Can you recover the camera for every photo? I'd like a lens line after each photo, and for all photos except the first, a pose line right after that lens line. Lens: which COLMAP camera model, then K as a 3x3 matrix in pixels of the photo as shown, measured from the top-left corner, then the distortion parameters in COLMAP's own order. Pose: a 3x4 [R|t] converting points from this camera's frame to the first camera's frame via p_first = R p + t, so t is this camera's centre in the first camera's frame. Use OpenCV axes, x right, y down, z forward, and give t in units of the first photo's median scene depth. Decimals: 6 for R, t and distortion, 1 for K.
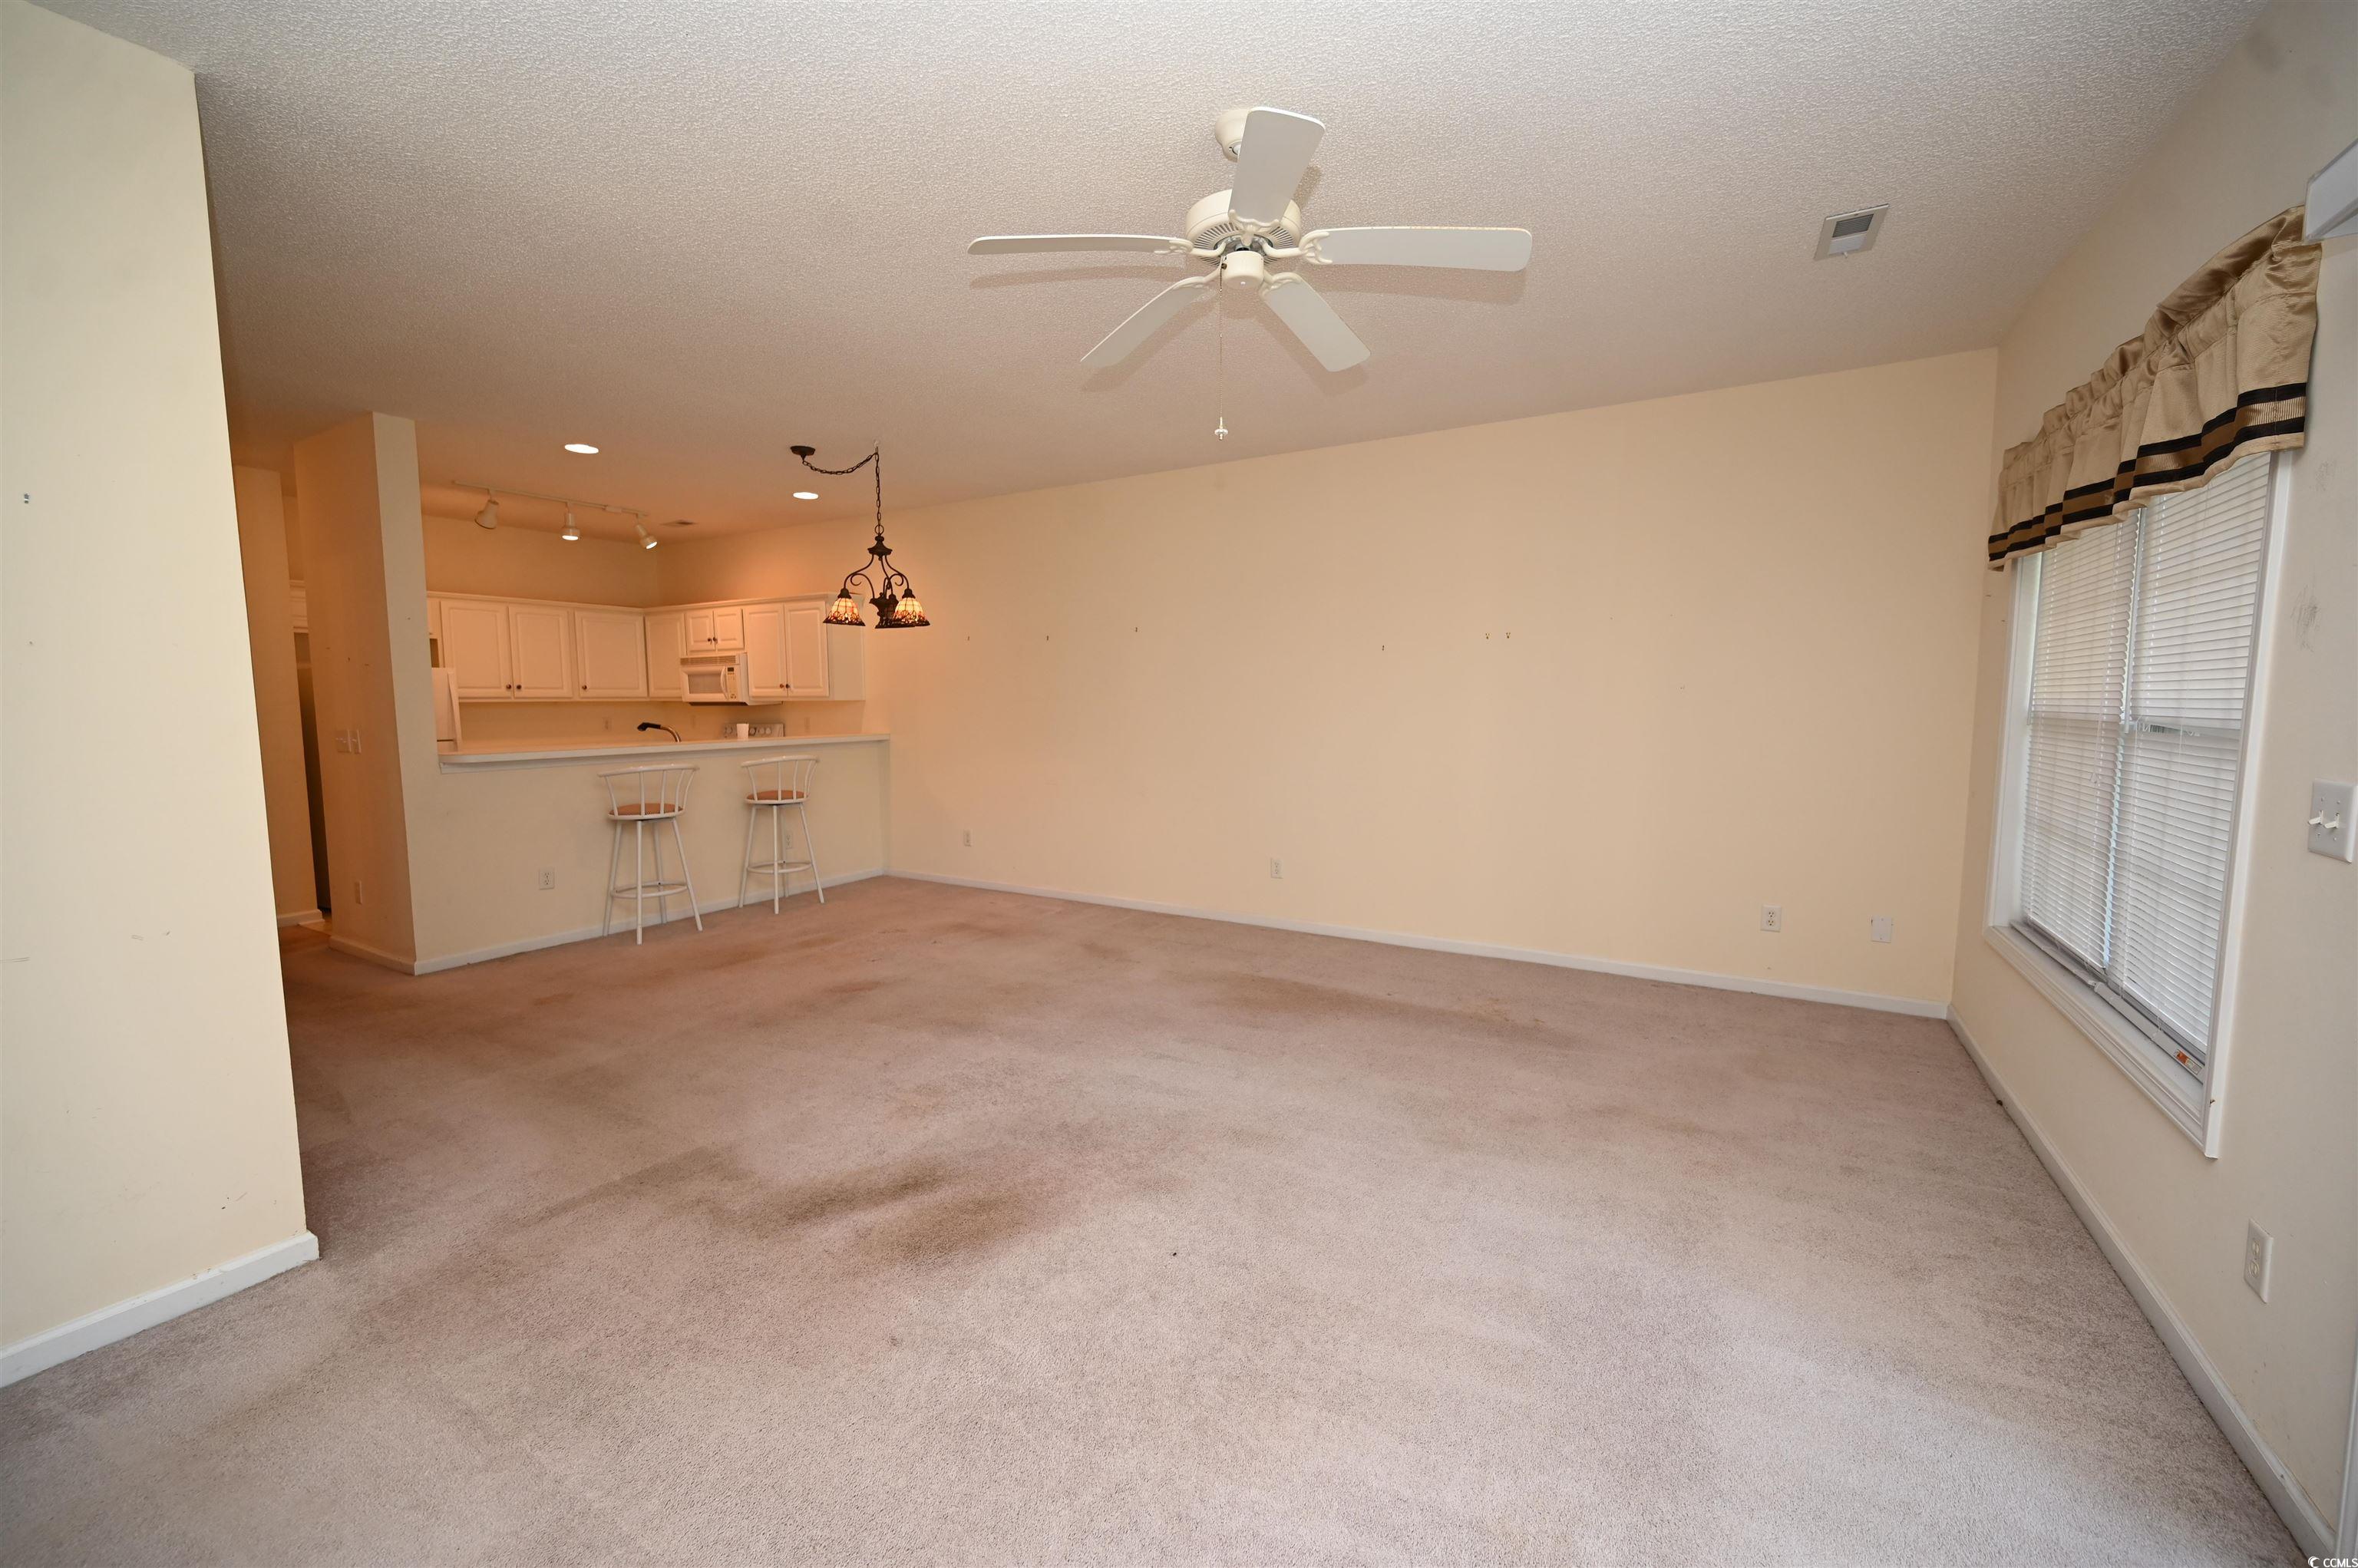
lens RADIAL K [[927.9, 0, 1175.8], [0, 927.9, 780.8], [0, 0, 1]] dist [-0.001588, 0.000058]
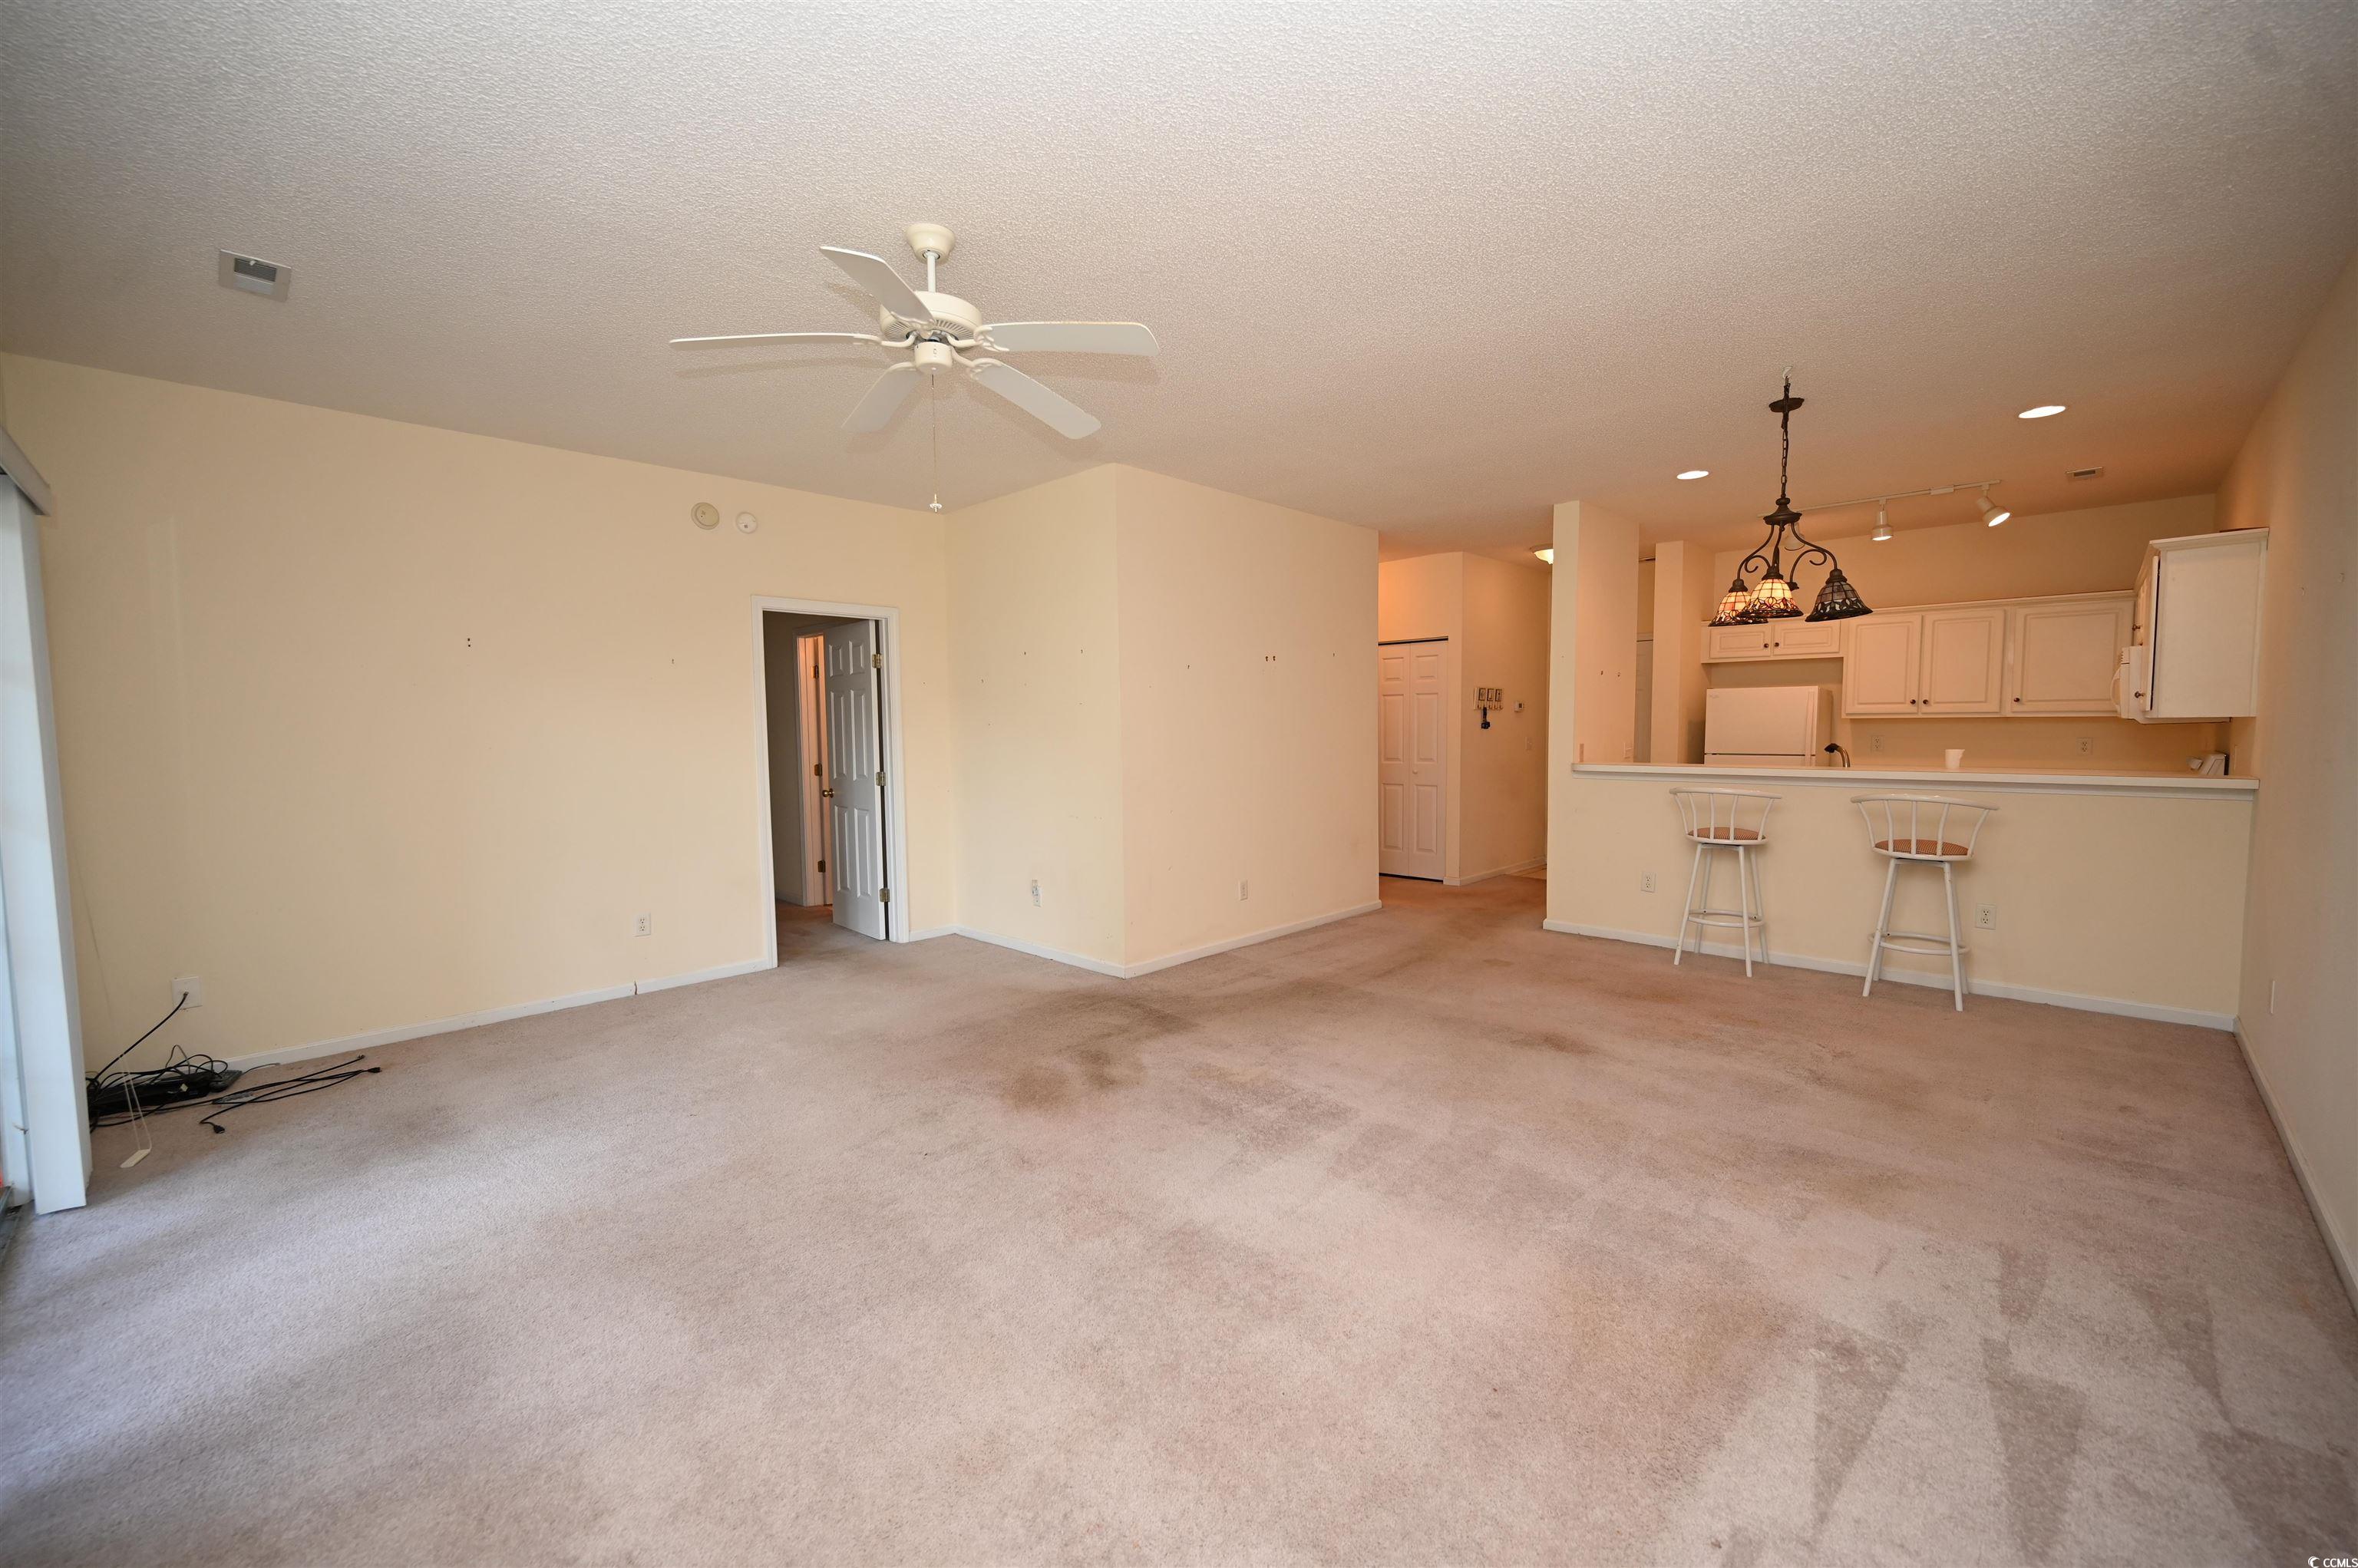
lens RADIAL K [[927.9, 0, 1178.3], [0, 927.9, 785.5], [0, 0, 1]] dist [-0.001588, 0.000058]
pose [[-0.233595, 0.074079, -0.969508, 0.430801], [-0.076658, 0.992587, 0.094313, -0.058345], [0.969308, 0.096351, -0.226184, 0.598704]]
